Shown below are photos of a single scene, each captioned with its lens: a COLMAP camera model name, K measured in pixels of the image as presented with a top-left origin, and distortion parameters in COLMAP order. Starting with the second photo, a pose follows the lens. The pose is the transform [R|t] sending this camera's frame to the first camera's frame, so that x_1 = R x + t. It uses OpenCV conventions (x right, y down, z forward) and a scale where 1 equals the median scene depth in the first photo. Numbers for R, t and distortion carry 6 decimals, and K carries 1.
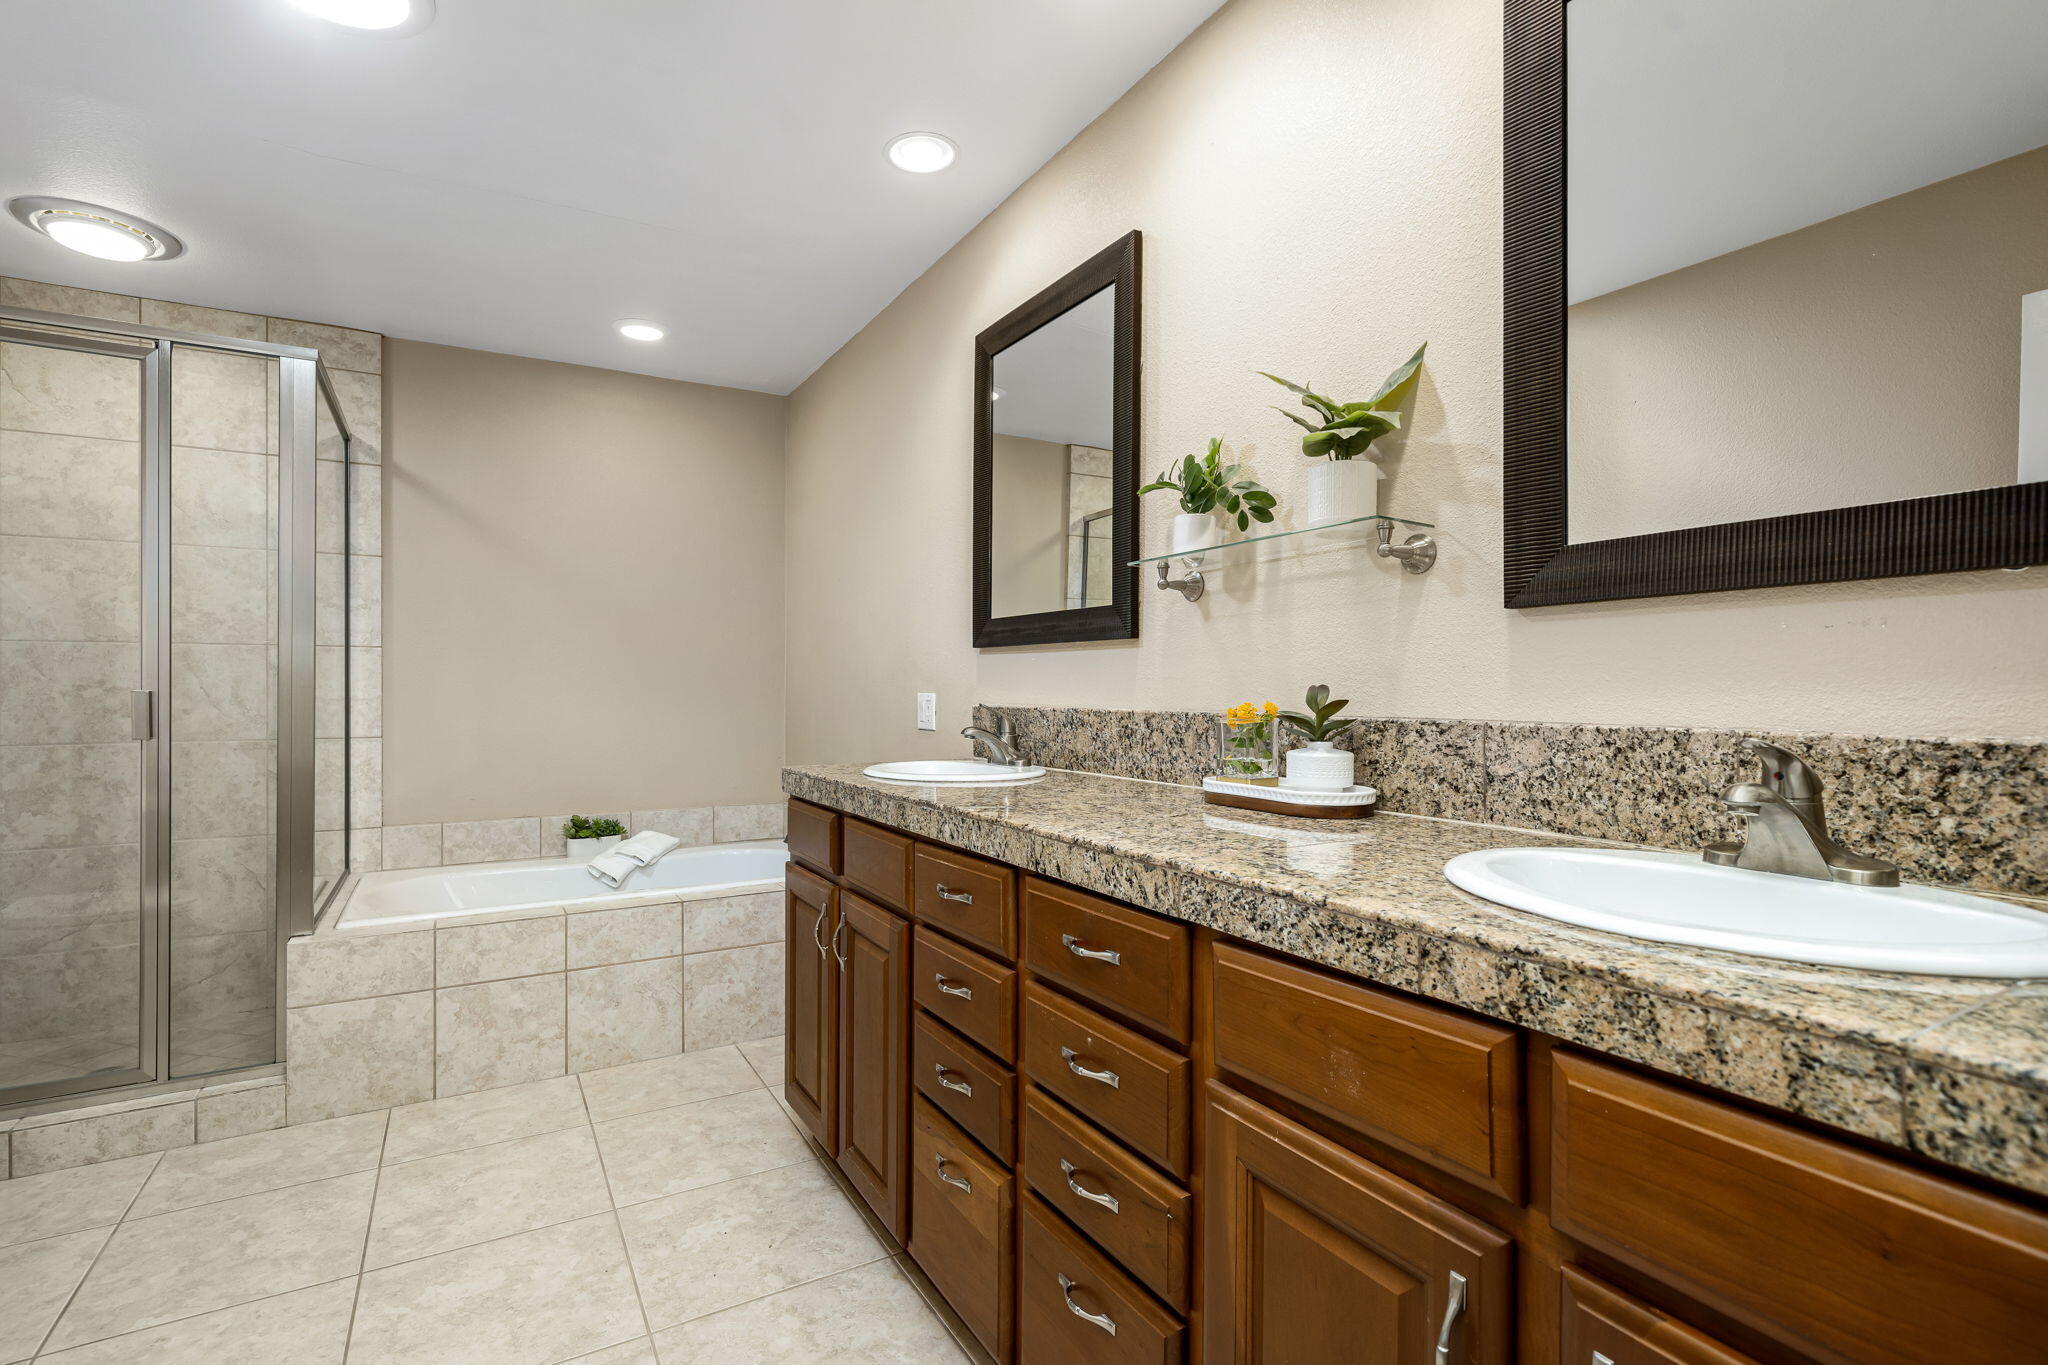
lens RADIAL K [[918.8, 0, 1019.9], [0, 918.8, 688.9], [0, 0, 1]] dist [0.001131, -0.000426]
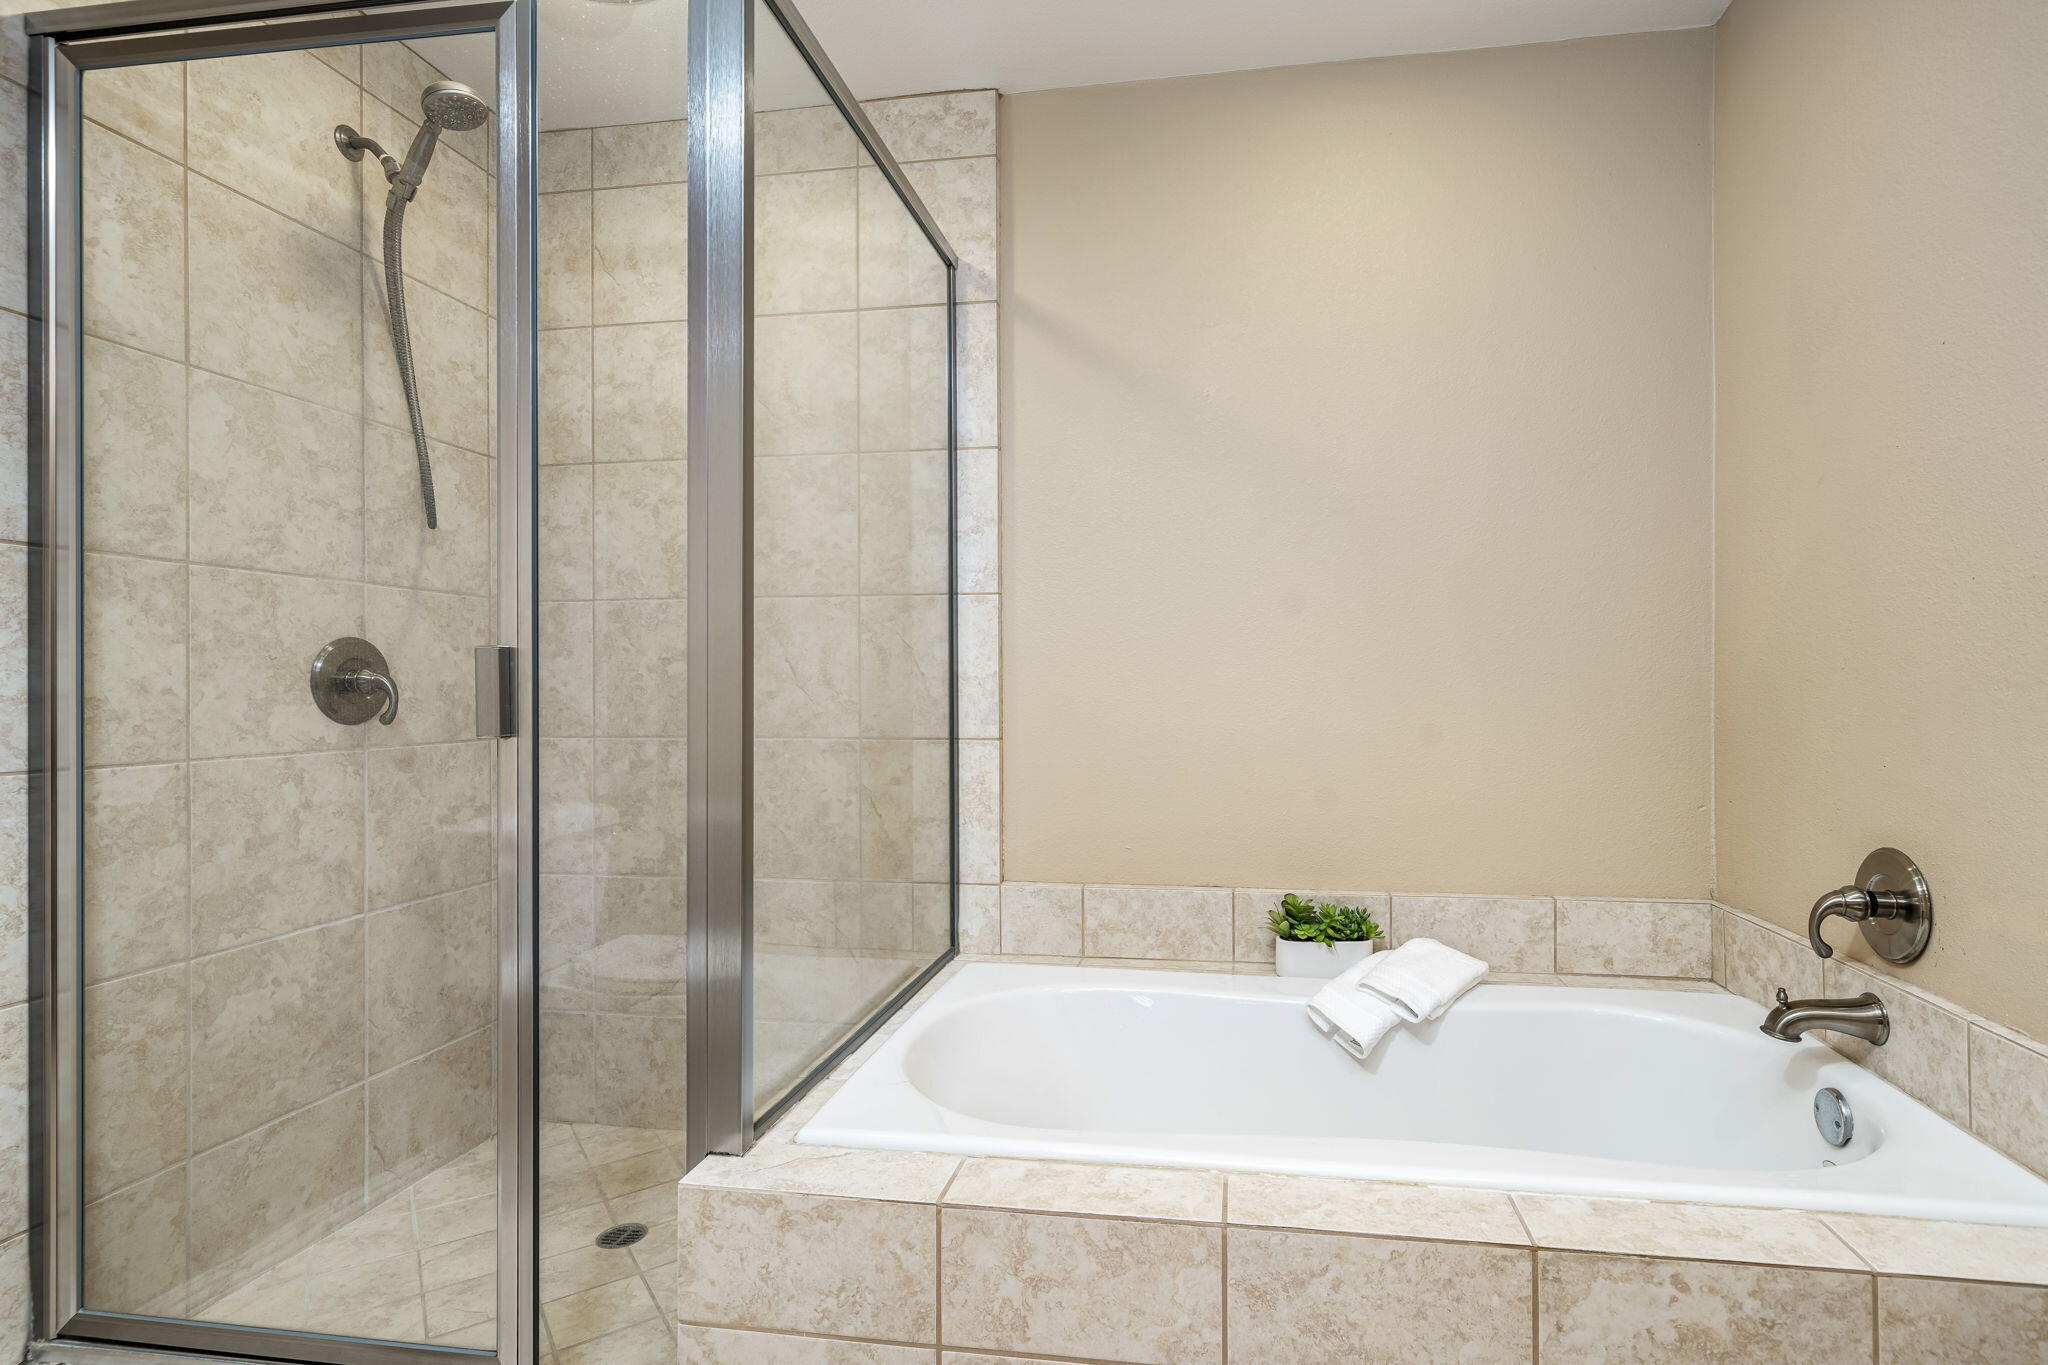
lens RADIAL K [[1089.9, 0, 1027.3], [0, 1089.9, 679.4], [0, 0, 1]] dist [0.006418, 0.002026]
pose [[0.749010, -0.005753, -0.662534, -0.205584], [0.003788, 0.999983, -0.004400, 0.016748], [0.662548, 0.000786, 0.749019, 0.492613]]
